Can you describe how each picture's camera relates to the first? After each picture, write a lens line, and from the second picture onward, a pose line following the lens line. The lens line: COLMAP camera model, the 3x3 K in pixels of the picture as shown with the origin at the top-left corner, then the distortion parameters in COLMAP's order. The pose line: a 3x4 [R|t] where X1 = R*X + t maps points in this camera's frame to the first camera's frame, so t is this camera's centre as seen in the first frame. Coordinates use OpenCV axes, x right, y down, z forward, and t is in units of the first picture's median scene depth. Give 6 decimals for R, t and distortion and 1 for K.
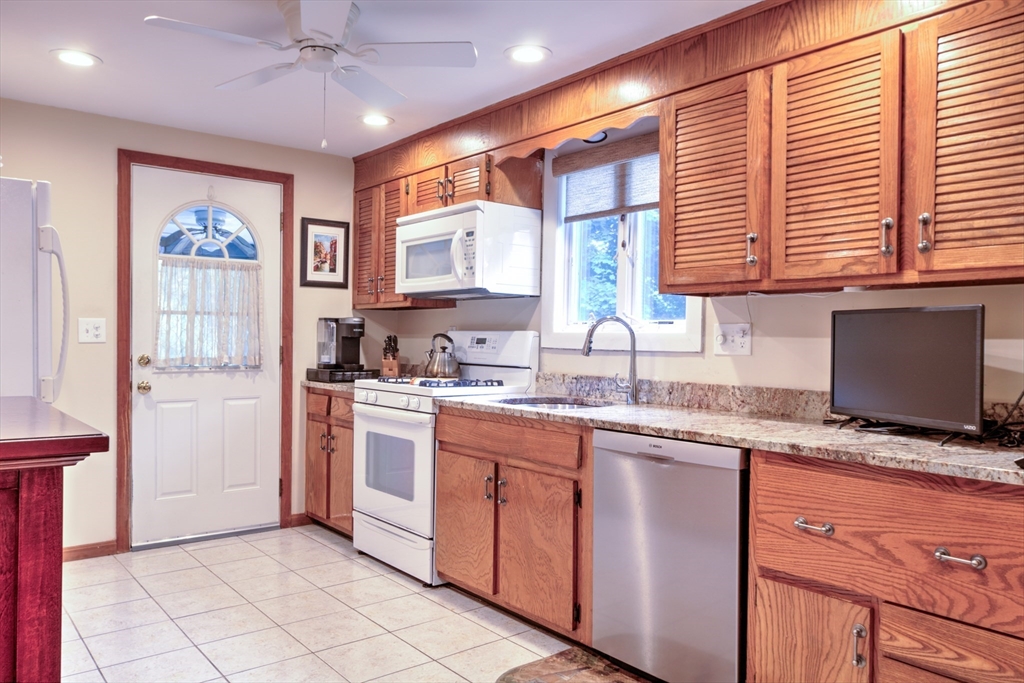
lens RADIAL K [[758.5, 0, 513.6], [0, 758.5, 342.4], [0, 0, 1]] dist [-0.026904, 0.024186]
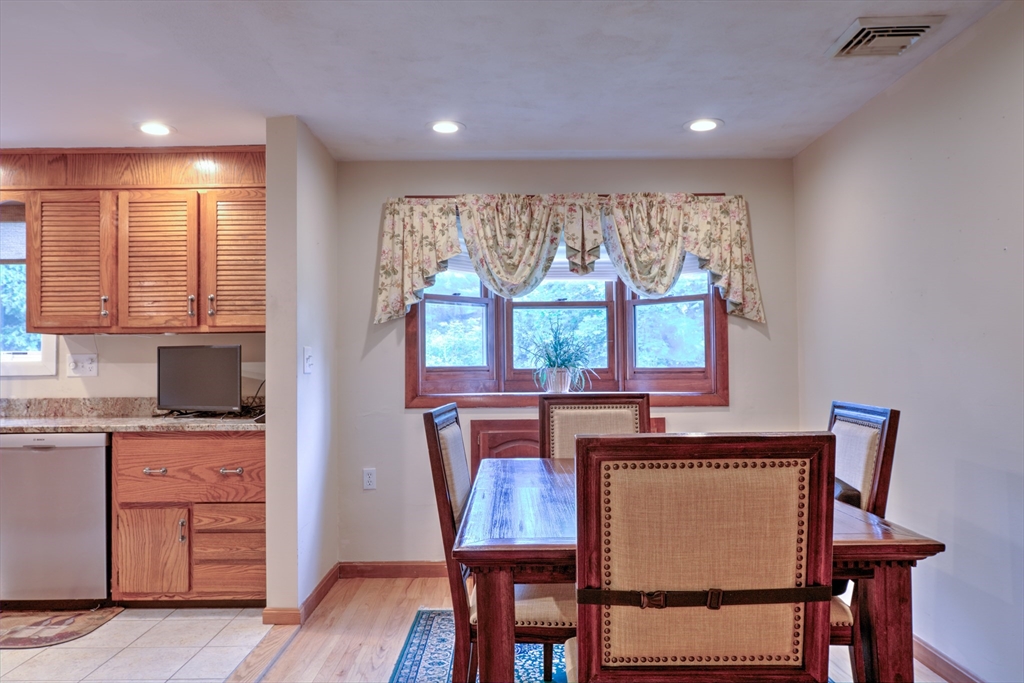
lens RADIAL K [[758.5, 0, 514.8], [0, 758.5, 345.1], [0, 0, 1]] dist [-0.026904, 0.024186]
pose [[0.629891, -0.001469, 0.776682, -0.398657], [0.021733, 0.999640, -0.015734, -0.002722], [-0.776379, 0.026791, 0.629696, -0.694461]]
